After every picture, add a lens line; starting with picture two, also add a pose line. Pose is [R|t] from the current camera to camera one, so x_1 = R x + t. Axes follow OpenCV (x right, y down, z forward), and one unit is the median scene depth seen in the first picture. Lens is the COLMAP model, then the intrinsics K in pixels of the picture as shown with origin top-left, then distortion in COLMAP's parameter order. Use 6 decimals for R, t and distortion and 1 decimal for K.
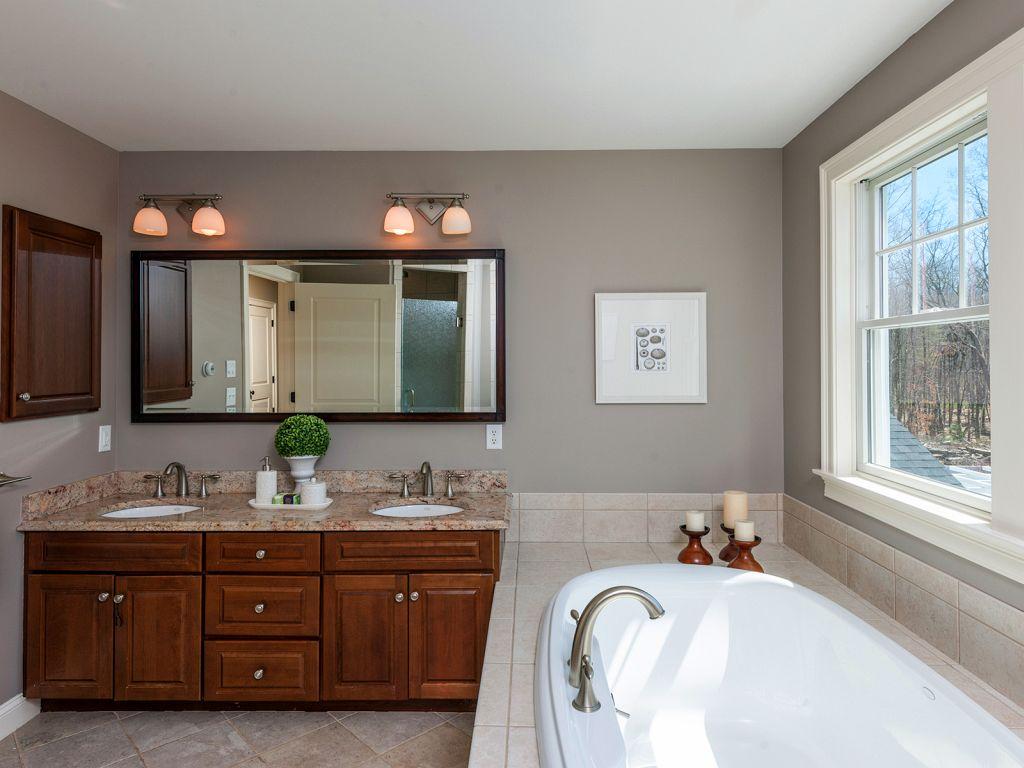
lens RADIAL K [[613.7, 0, 514.3], [0, 613.7, 356.4], [0, 0, 1]] dist [0.005126, -0.001264]
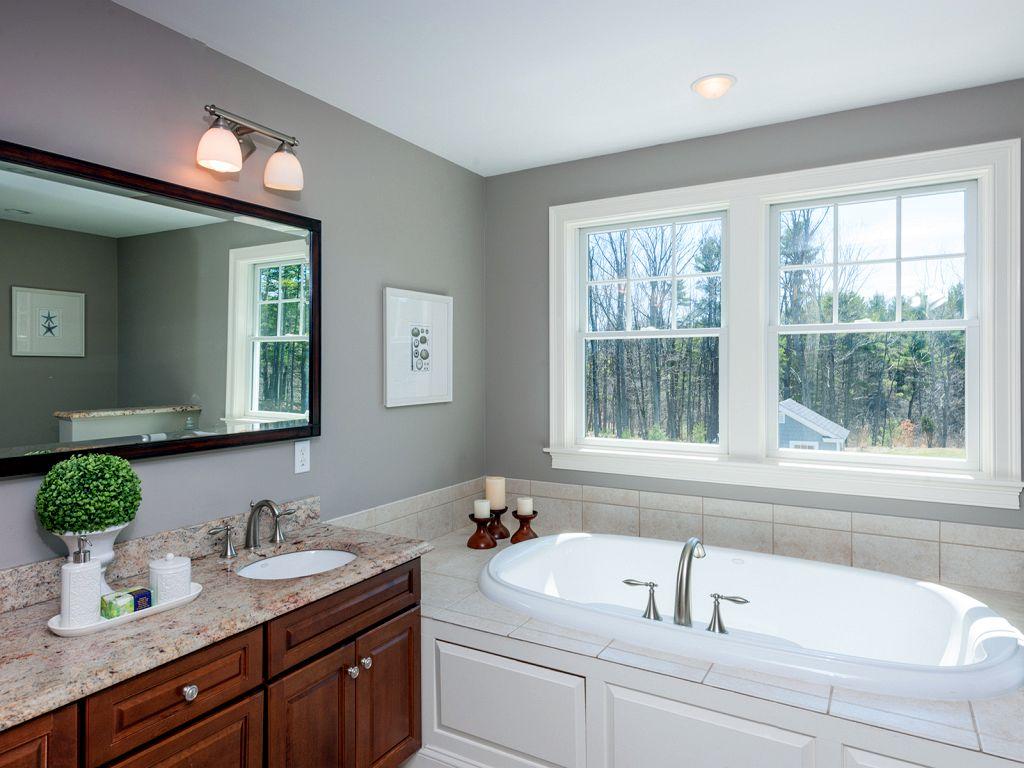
lens RADIAL K [[659.9, 0, 511.5], [0, 659.9, 371.4], [0, 0, 1]] dist [0.001707, -0.001331]
pose [[0.498634, -0.006338, 0.866789, -0.652351], [-0.007422, 0.999905, 0.011581, 0.010287], [-0.866781, -0.012208, 0.498540, 0.358761]]
